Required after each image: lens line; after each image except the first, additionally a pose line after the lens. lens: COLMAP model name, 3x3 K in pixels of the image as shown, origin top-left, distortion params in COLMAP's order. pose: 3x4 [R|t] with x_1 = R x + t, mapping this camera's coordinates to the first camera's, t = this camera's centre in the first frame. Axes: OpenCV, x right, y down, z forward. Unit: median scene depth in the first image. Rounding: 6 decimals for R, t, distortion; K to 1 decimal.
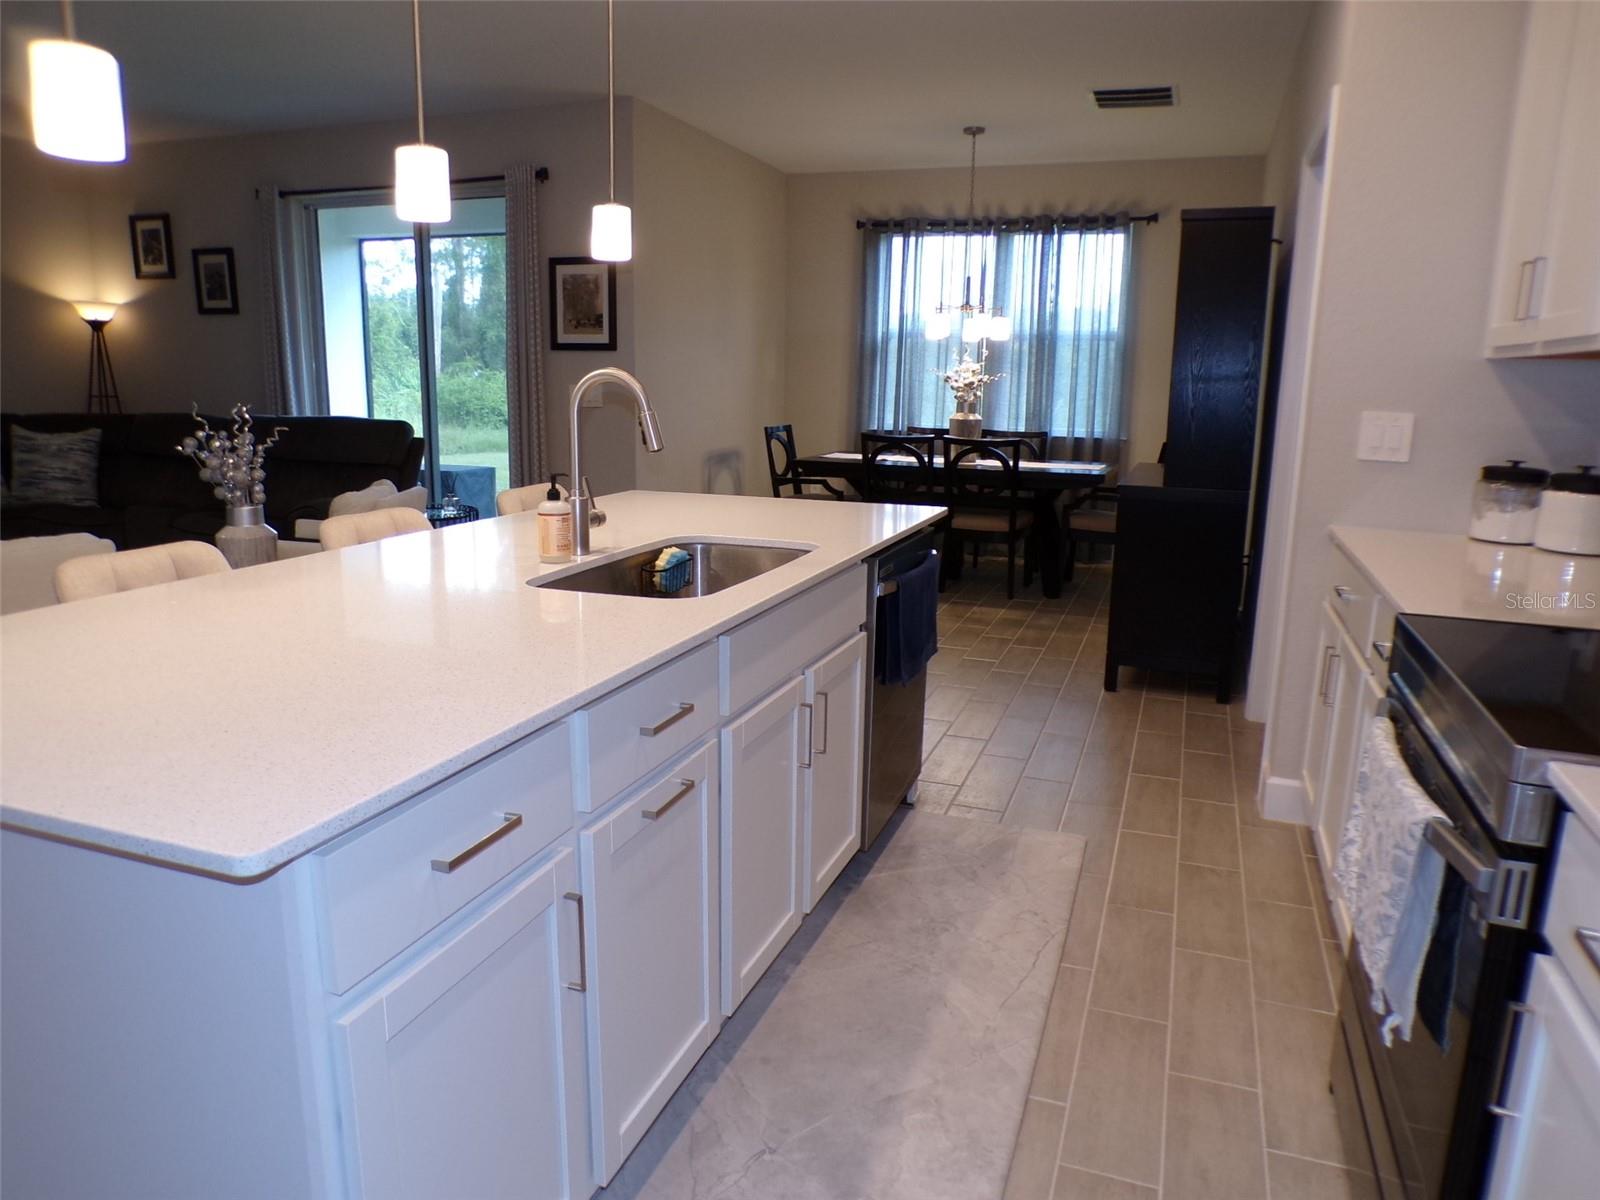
lens RADIAL K [[1083.6, 0, 789.9], [0, 1083.6, 592.9], [0, 0, 1]] dist [-0.039314, 0.013431]
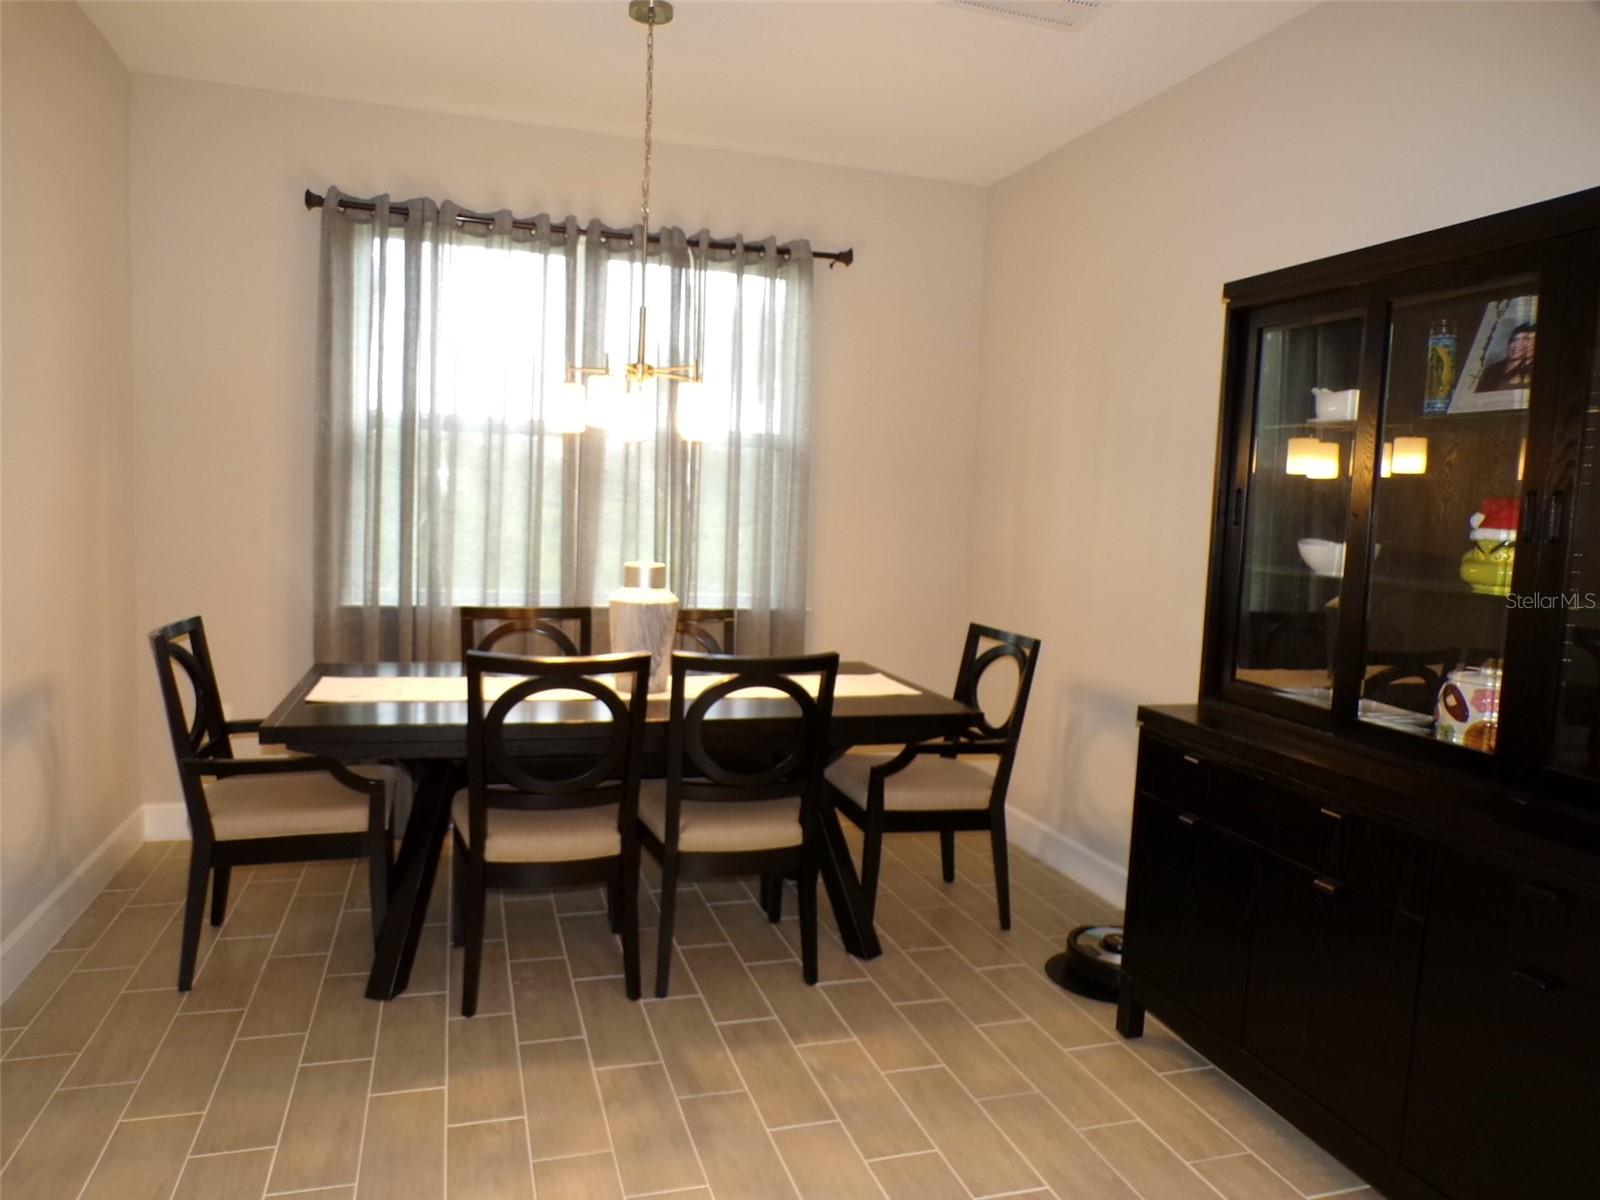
lens RADIAL K [[1083.6, 0, 789.7], [0, 1083.6, 570.1], [0, 0, 1]] dist [-0.039314, 0.013431]
pose [[0.793138, -0.026265, 0.608476, -0.086009], [0.095925, 0.991987, -0.082217, -0.140377], [-0.601441, 0.123577, 0.789302, 0.634042]]
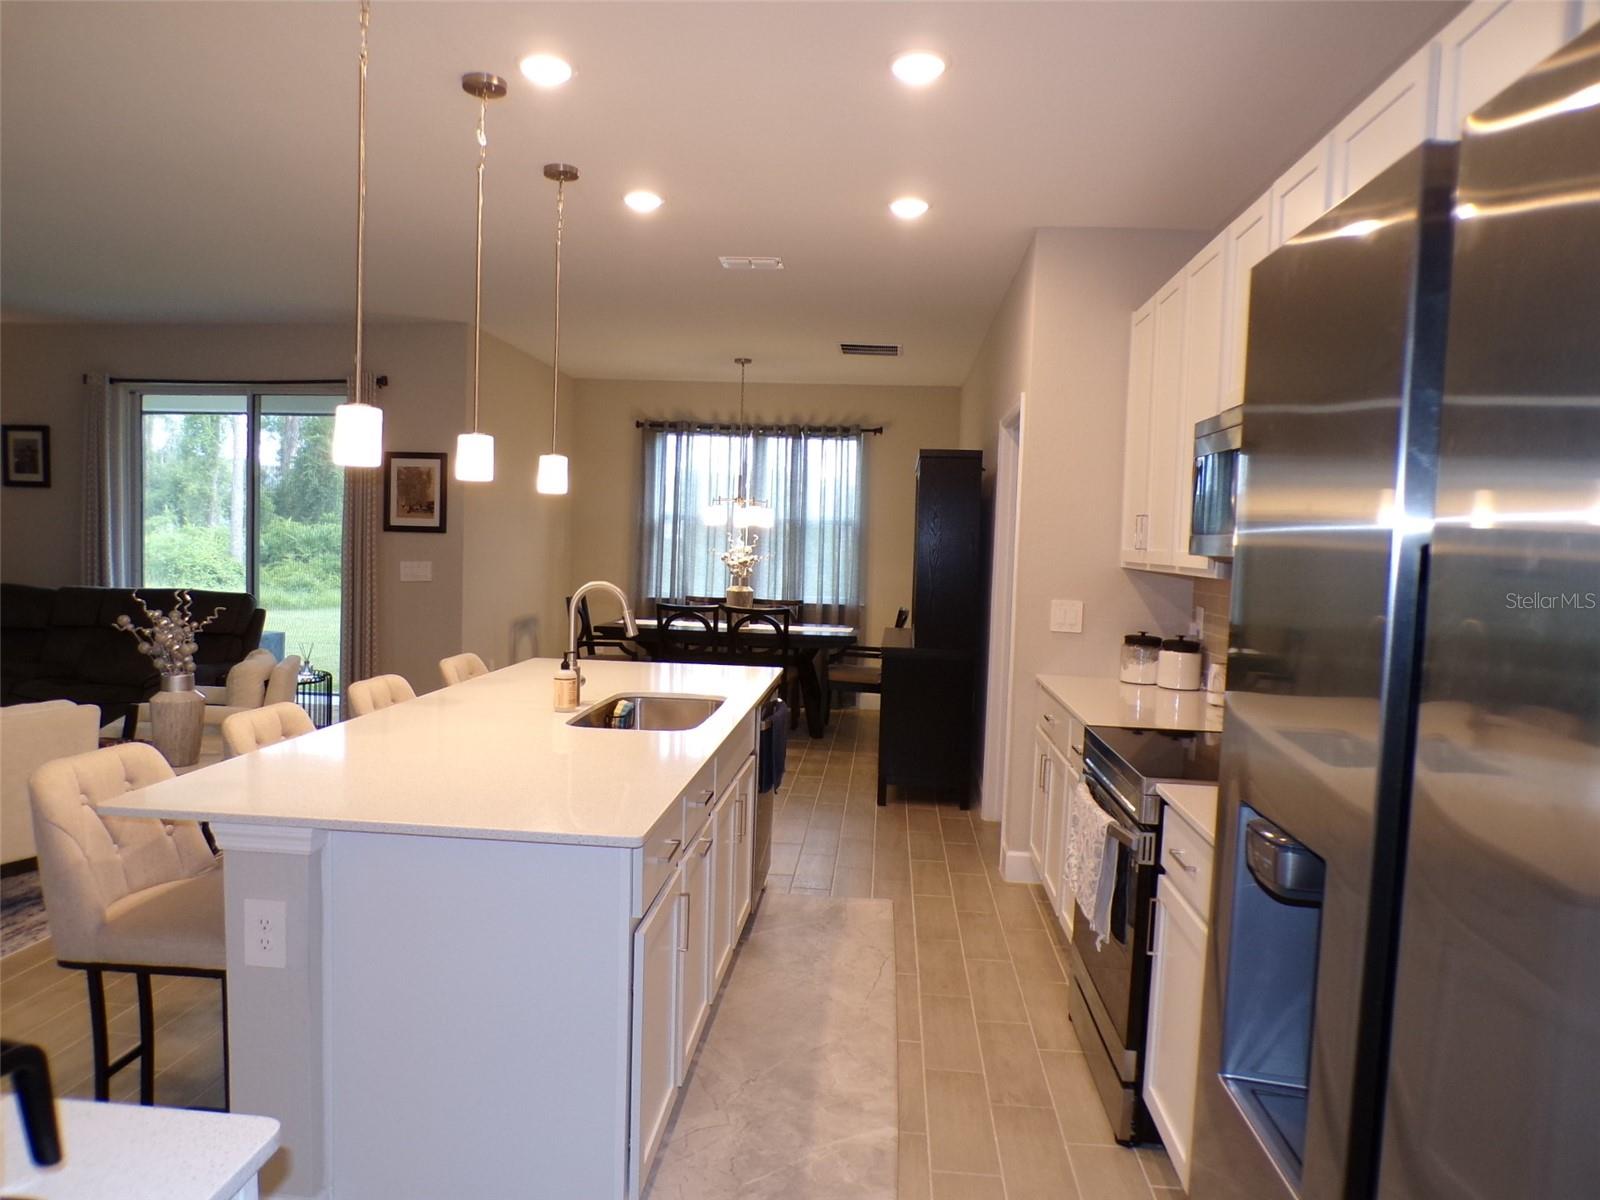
lens RADIAL K [[1083.6, 0, 787.7], [0, 1083.6, 596.9], [0, 0, 1]] dist [-0.039314, 0.013431]
pose [[0.965548, -0.000527, 0.260223, -0.108382], [0.036452, 0.990412, -0.133249, 0.008580], [-0.257658, 0.138144, 0.956310, -0.177493]]
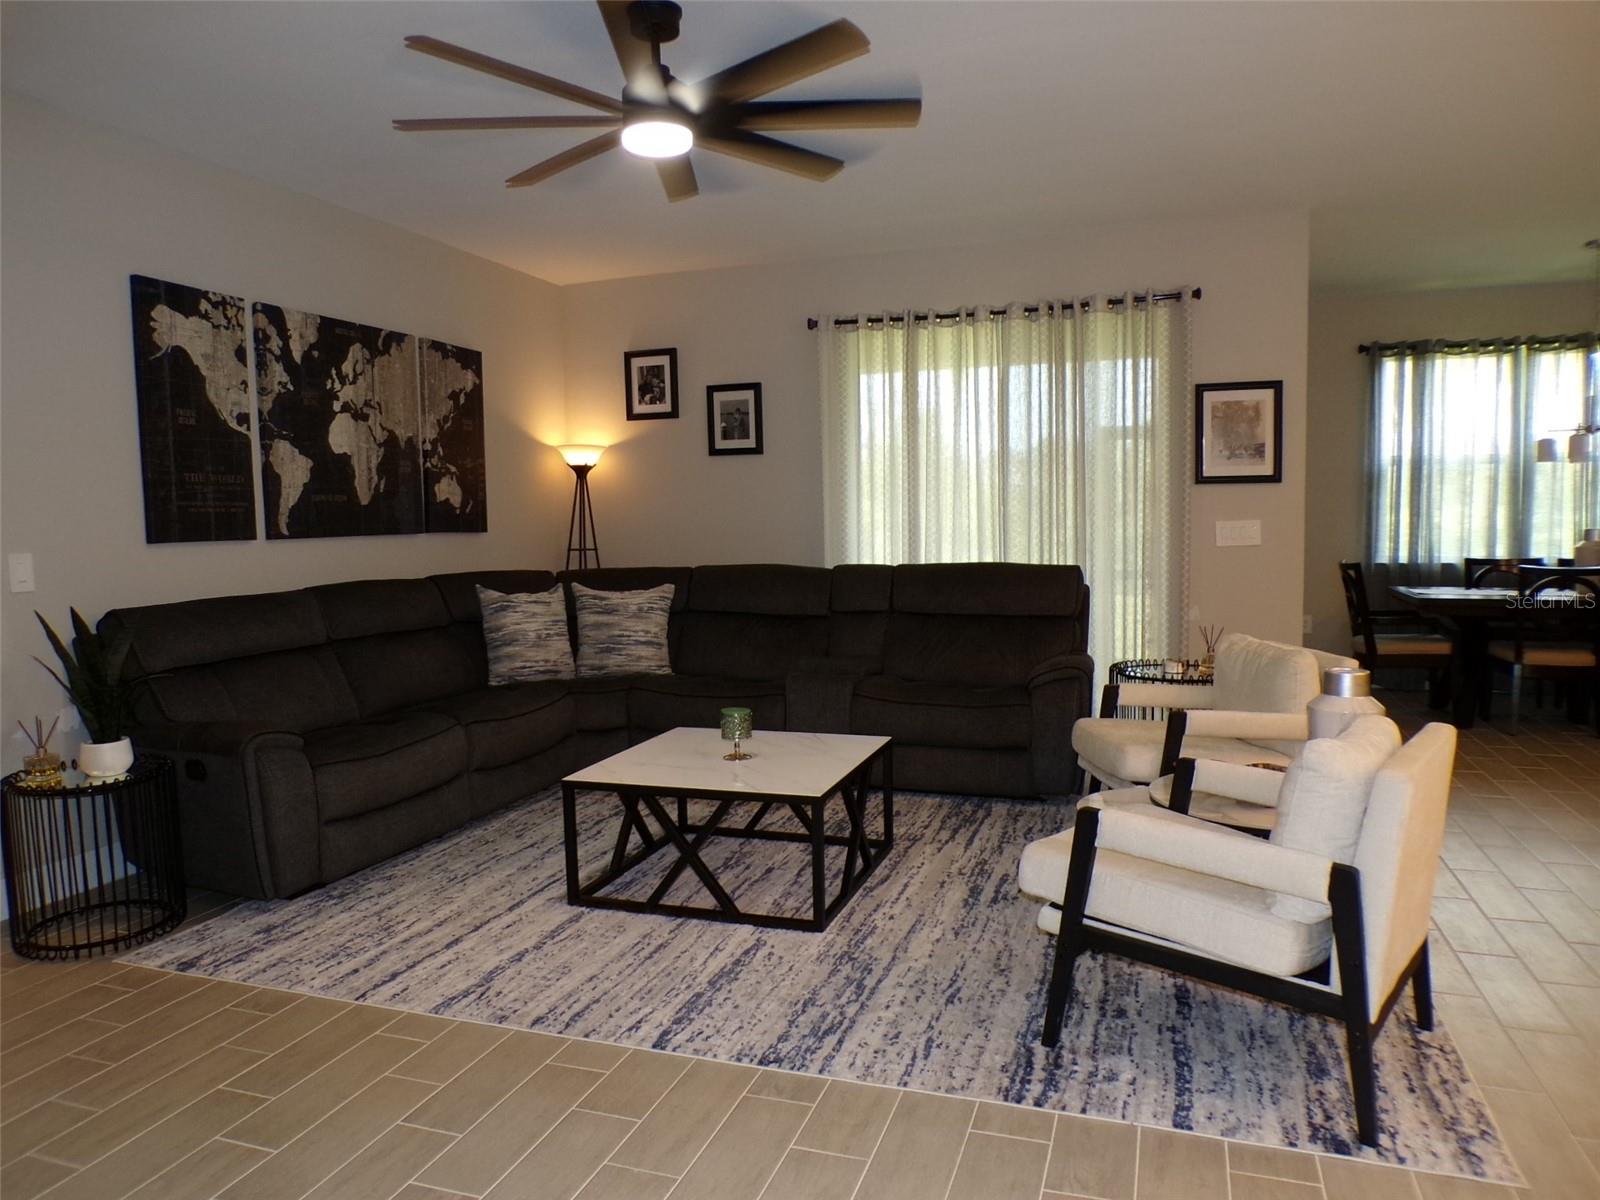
lens RADIAL K [[1083.6, 0, 794.1], [0, 1083.6, 601.0], [0, 0, 1]] dist [-0.039314, 0.013431]
pose [[0.999448, -0.031130, 0.011591, -0.576027], [0.032303, 0.992160, -0.120727, -0.031597], [-0.007741, 0.121035, 0.992618, 0.127832]]
